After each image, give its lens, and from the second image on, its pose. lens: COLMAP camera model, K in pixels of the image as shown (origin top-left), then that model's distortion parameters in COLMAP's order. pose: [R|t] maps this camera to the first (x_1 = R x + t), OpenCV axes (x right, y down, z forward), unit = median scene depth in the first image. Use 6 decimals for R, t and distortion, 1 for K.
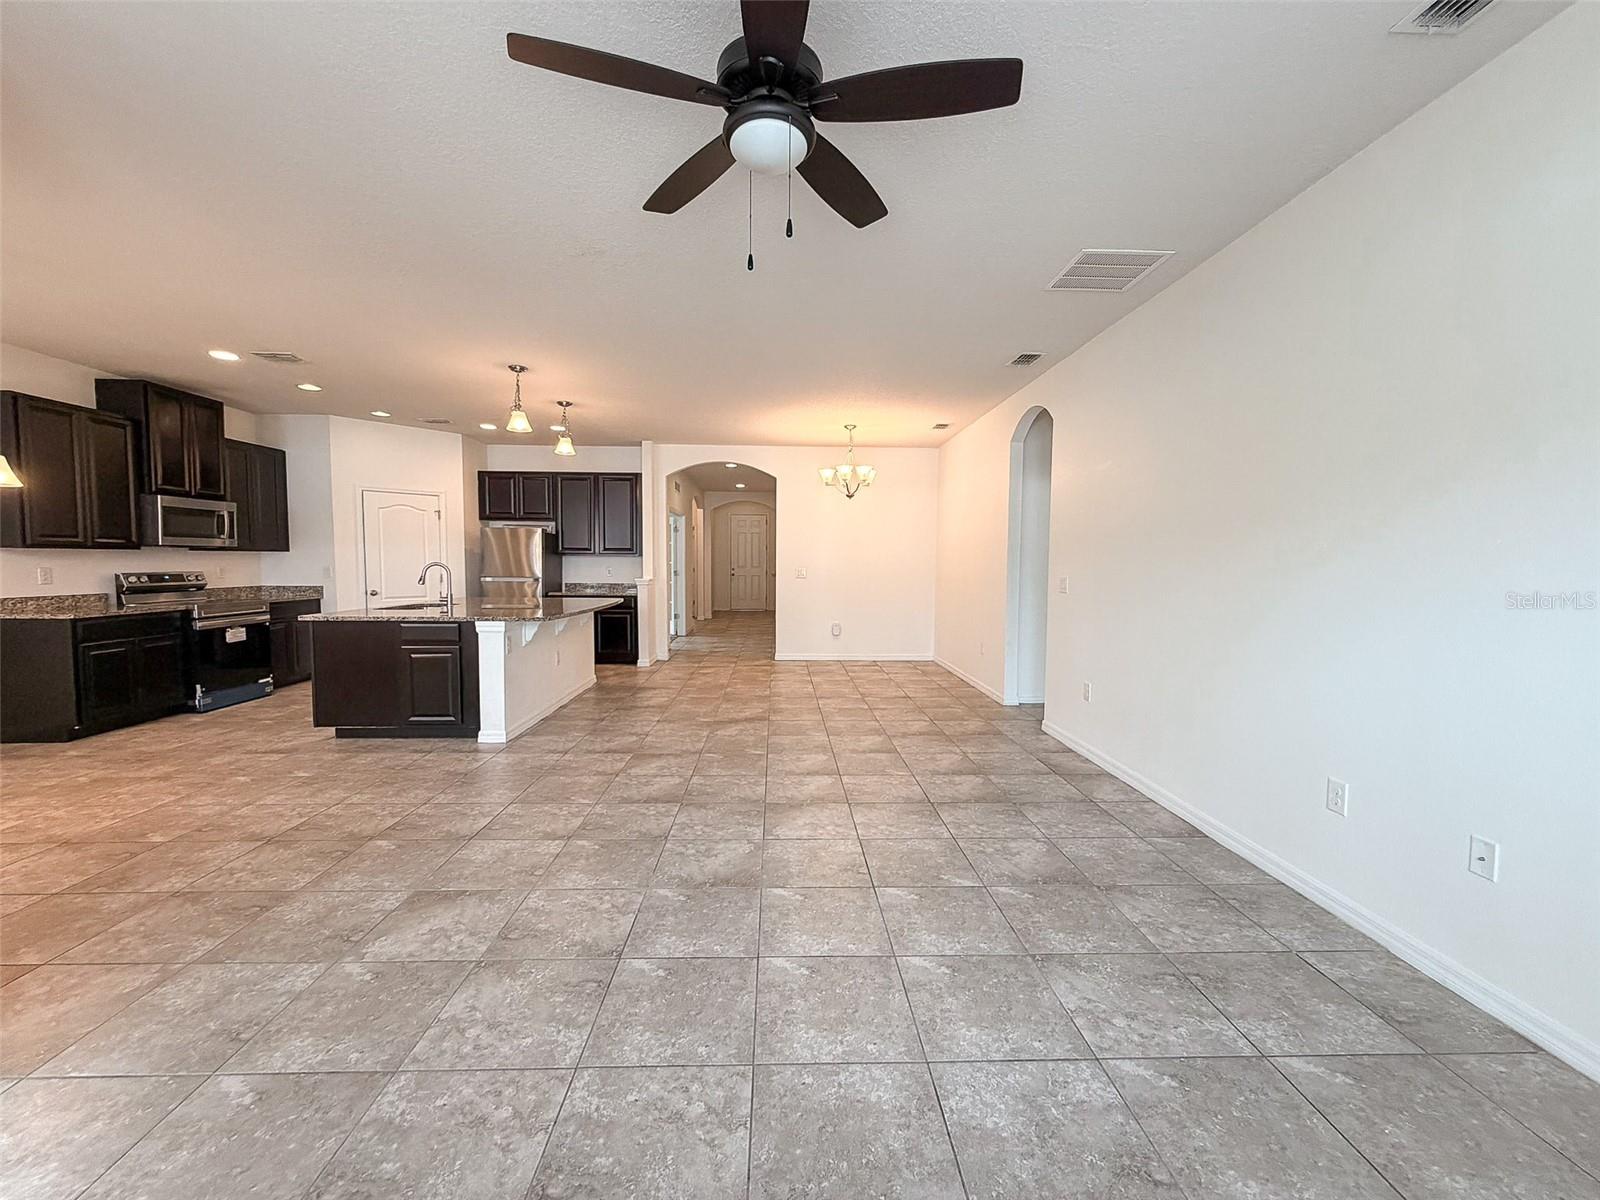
lens RADIAL K [[640.8, 0, 797.5], [0, 640.8, 598.0], [0, 0, 1]] dist [-0.000865, 0.000120]
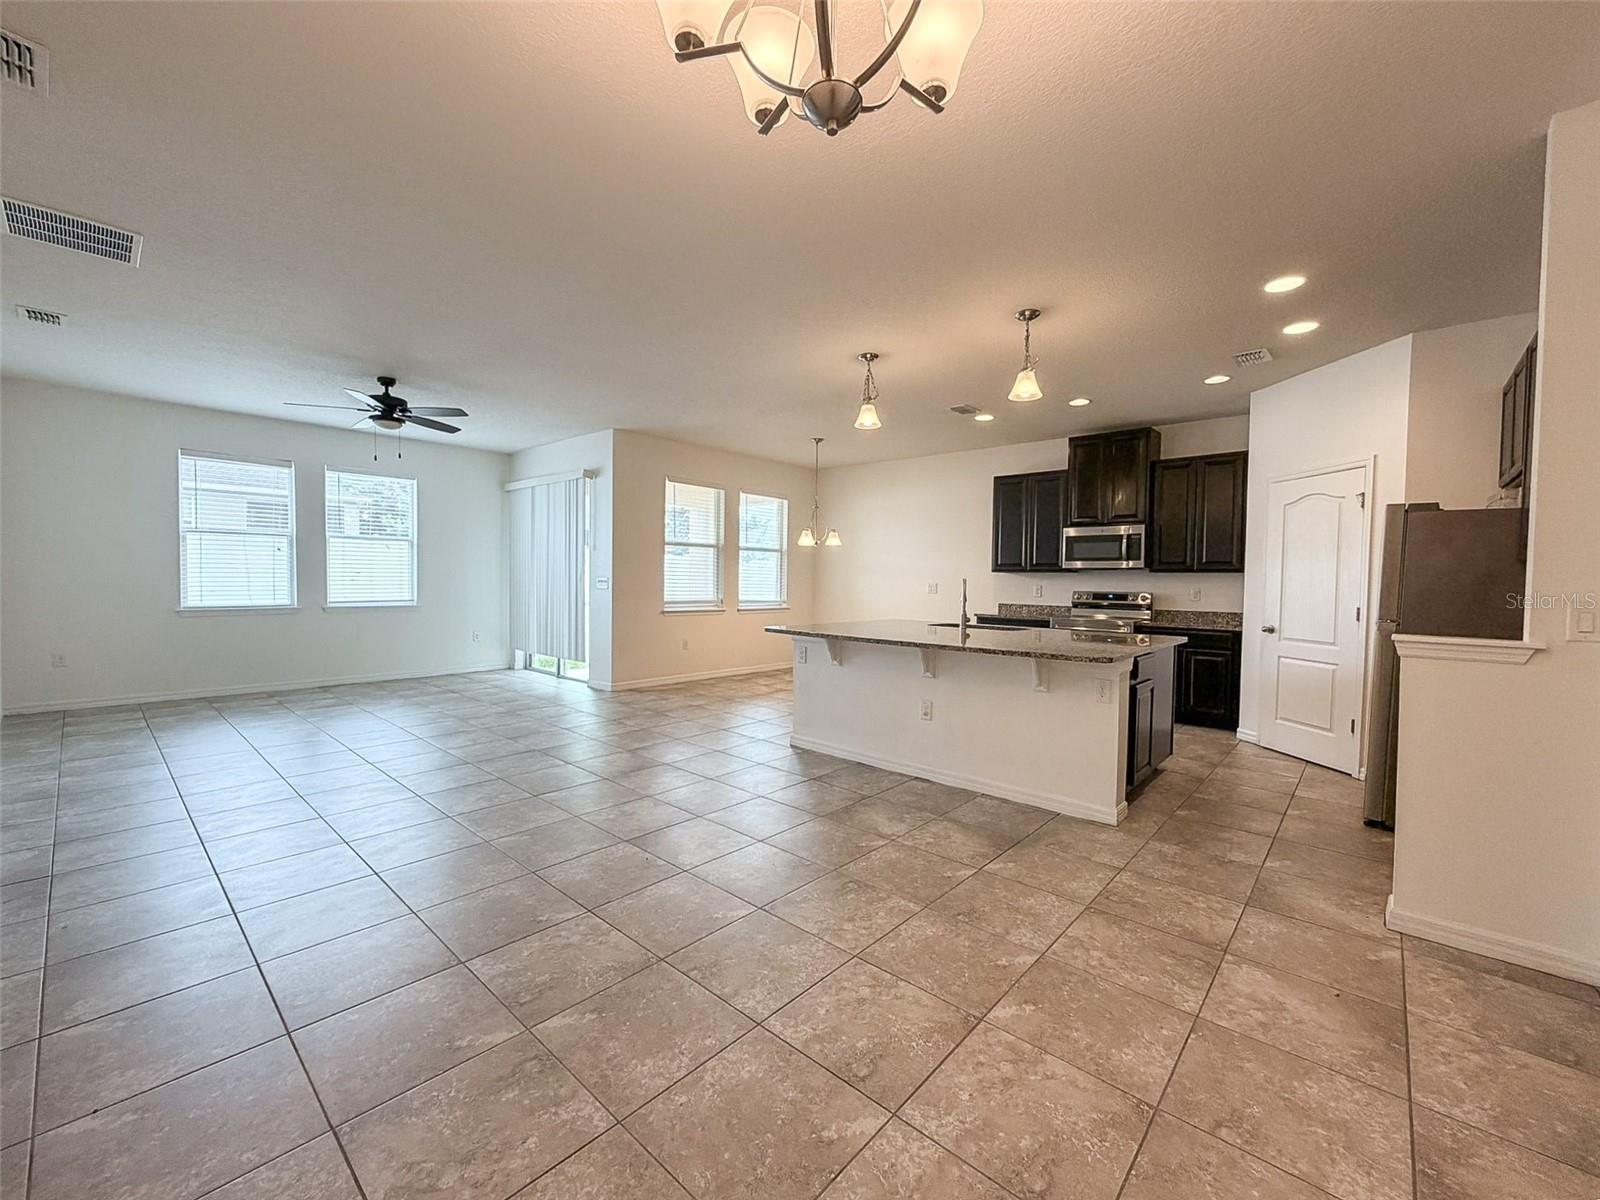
lens RADIAL K [[652.6, 0, 793.9], [0, 652.6, 599.9], [0, 0, 1]] dist [0.001116, 0.000282]
pose [[-0.697657, 0.005383, -0.716412, 0.255569], [-0.061722, 0.995802, 0.067589, -0.070352], [0.713768, 0.091373, -0.694396, 1.413744]]
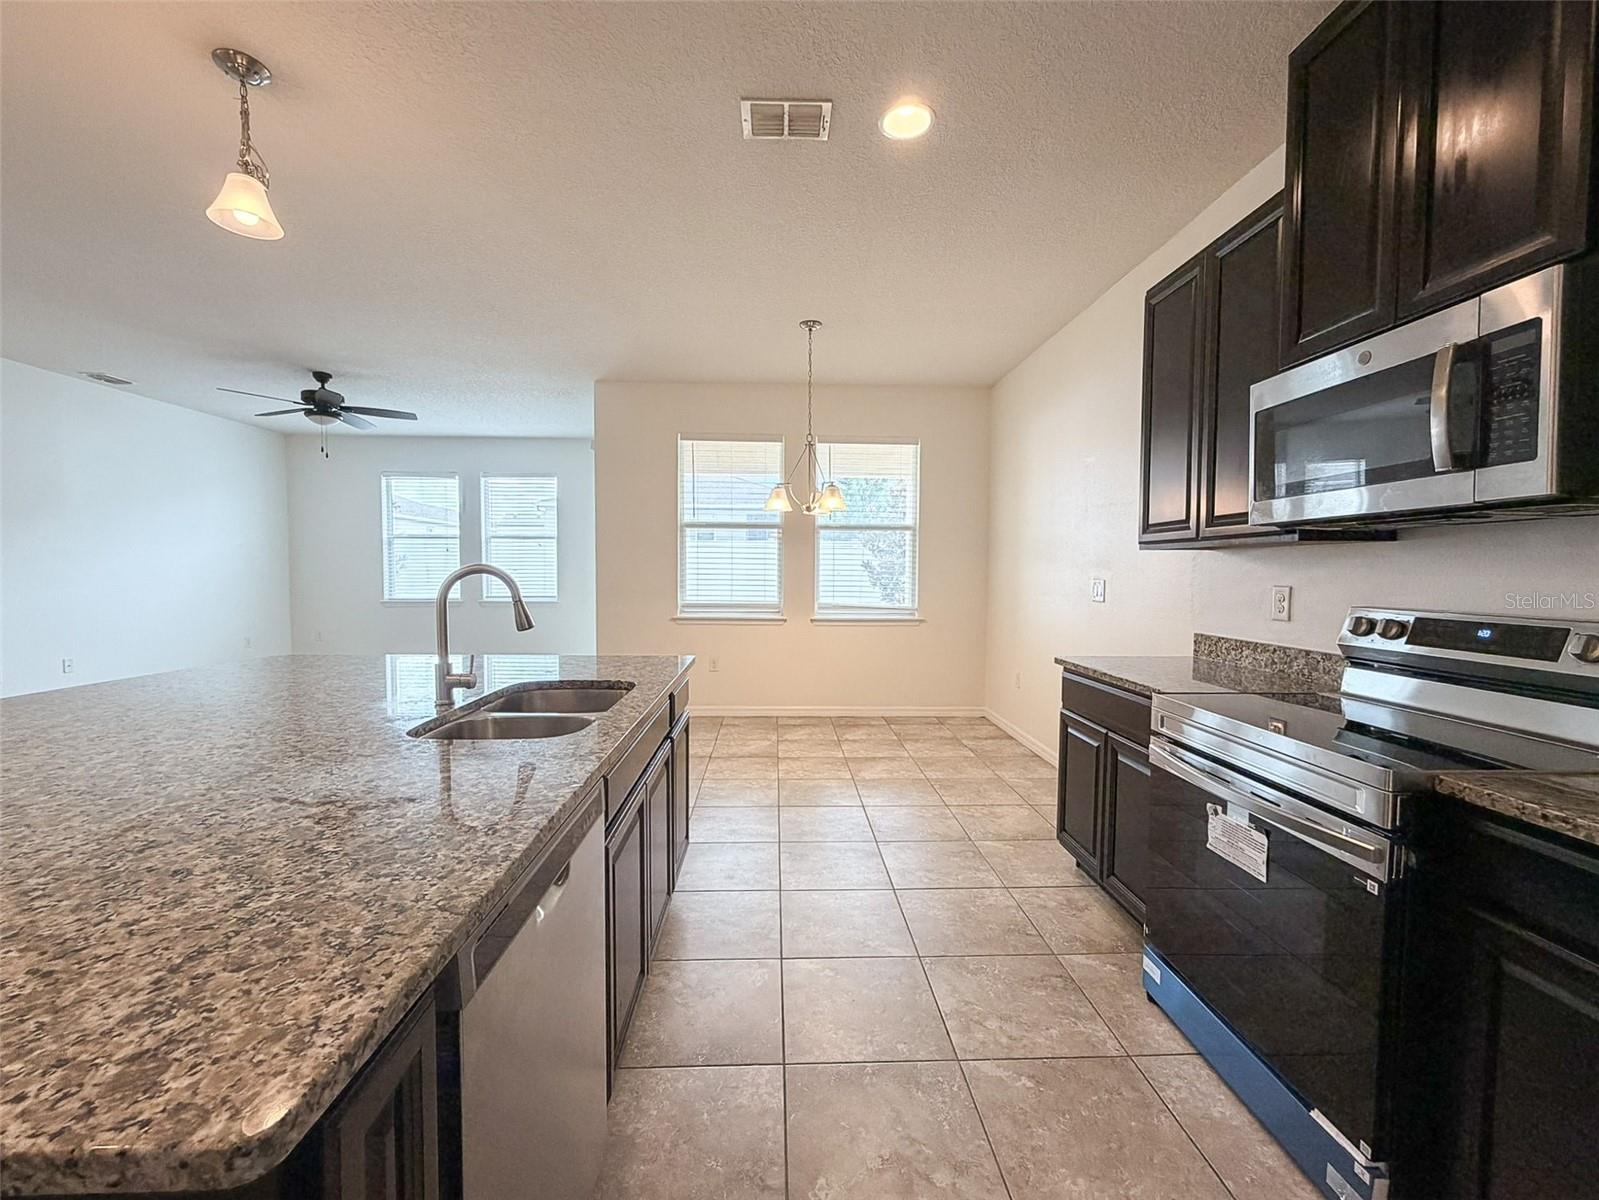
lens RADIAL K [[648.9, 0, 799.5], [0, 648.9, 600.0], [0, 0, 1]] dist [-0.000441, 0.000155]
pose [[-0.999907, -0.013103, -0.003870, -0.697408], [-0.013434, 0.994528, 0.103603, -0.071138], [0.002491, 0.103645, -0.994611, 1.272455]]
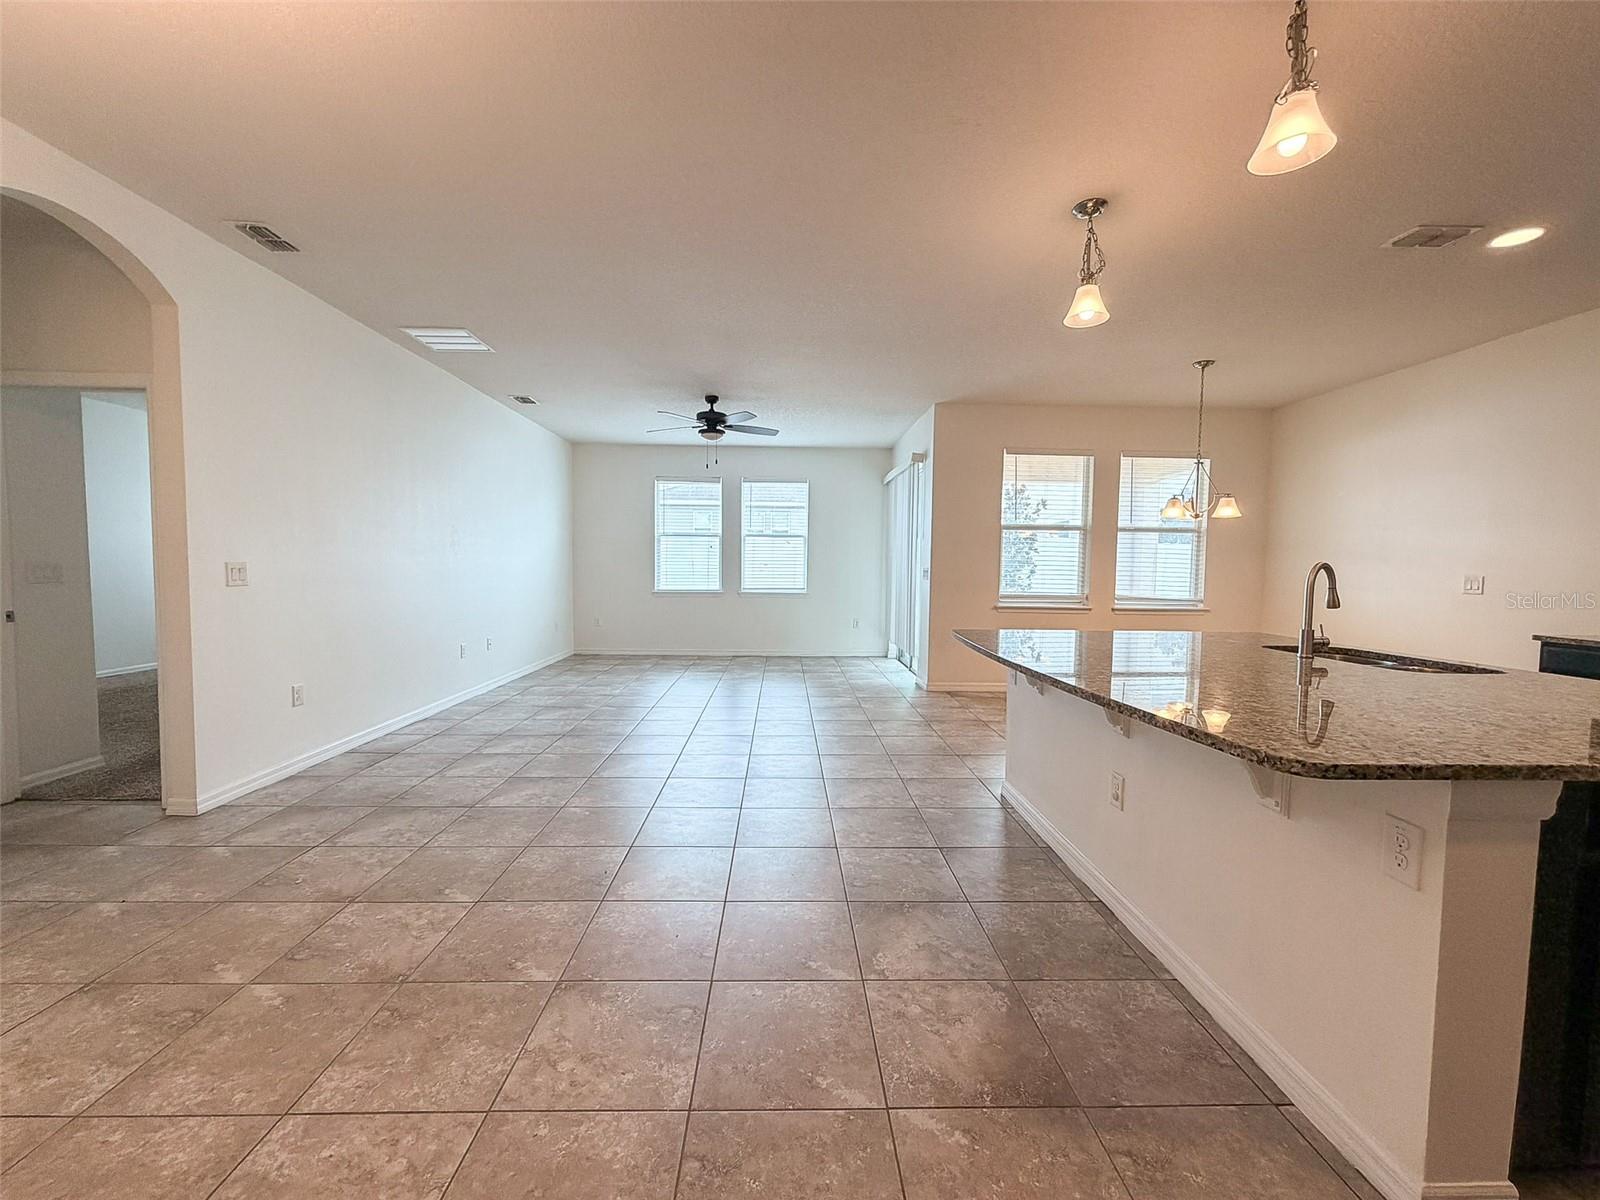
lens RADIAL K [[638.0, 0, 797.3], [0, 638.0, 601.7], [0, 0, 1]] dist [-0.002570, 0.000408]
pose [[-0.999740, -0.020392, 0.010170, -0.173594], [-0.019102, 0.993313, 0.113858, -0.070246], [-0.012423, 0.113634, -0.993445, 1.418863]]
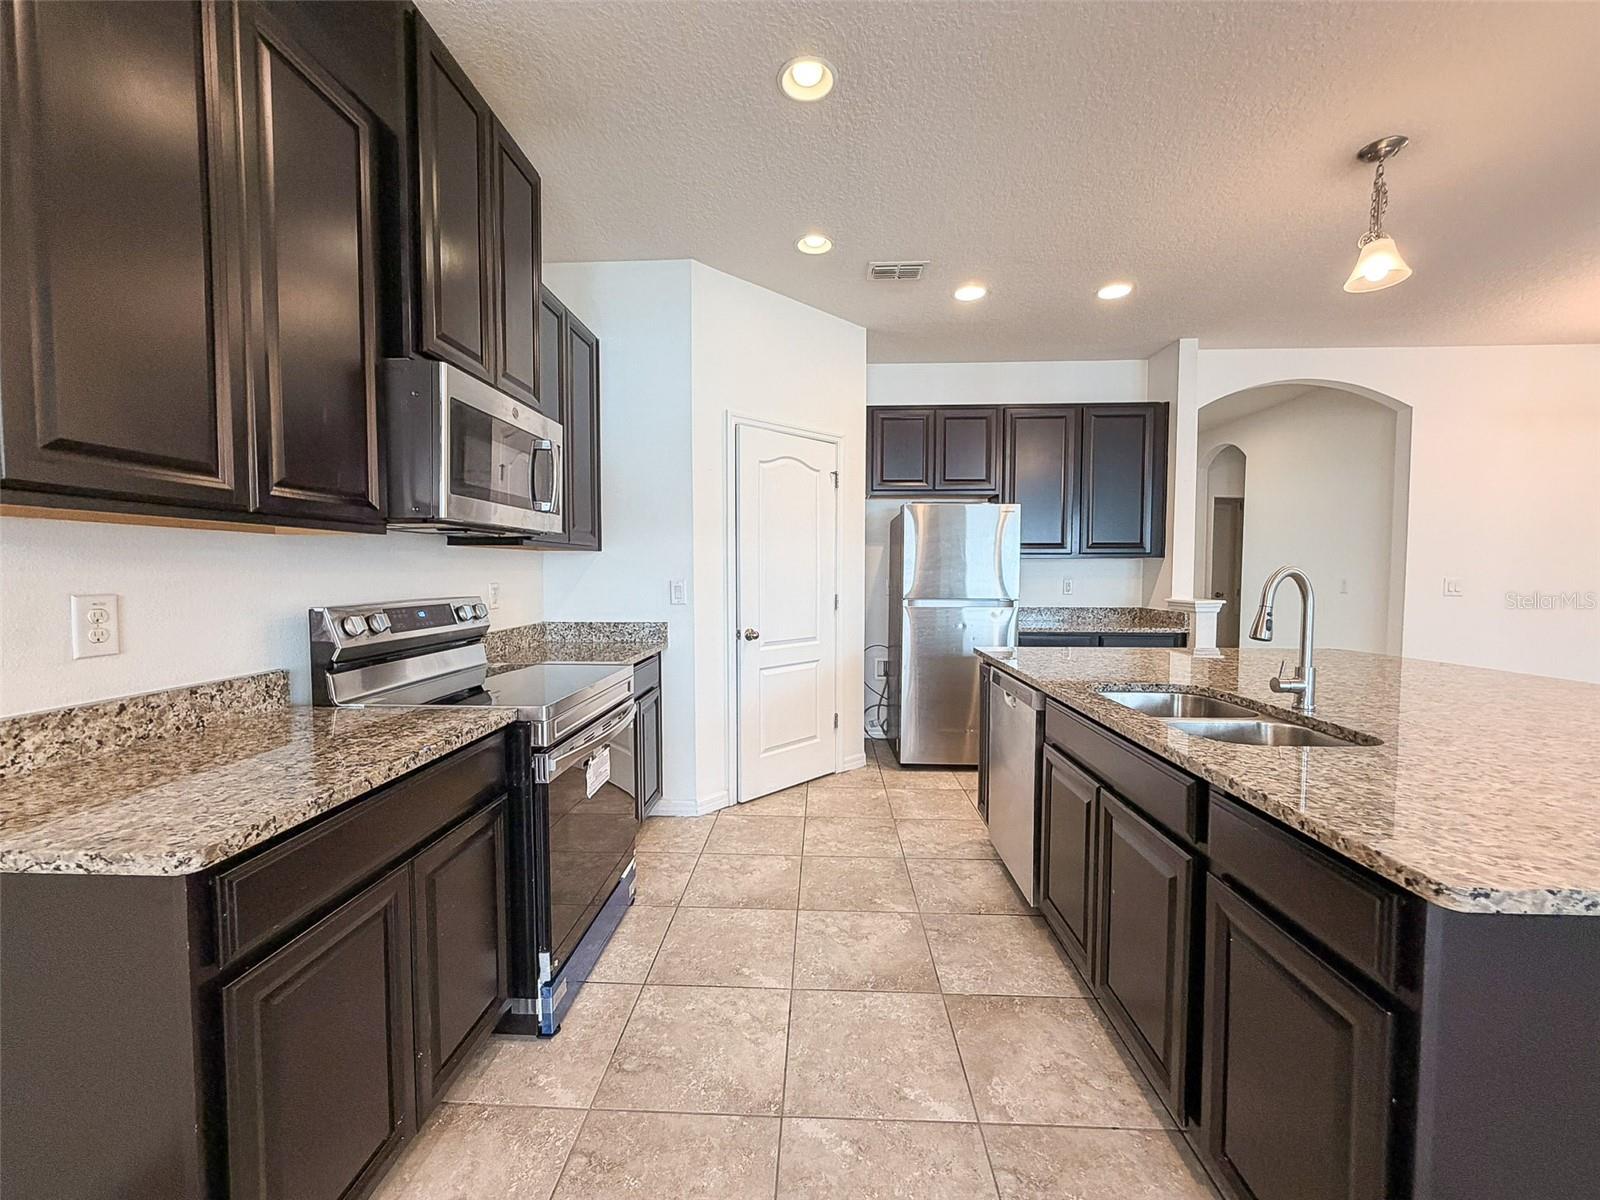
lens RADIAL K [[640.8, 0, 797.5], [0, 640.8, 598.0], [0, 0, 1]] dist [-0.000865, 0.000120]
pose [[0.996786, -0.003672, -0.080029, -0.742847], [0.002453, 0.999879, -0.015329, -0.035631], [0.080075, 0.015083, 0.996675, 0.651767]]
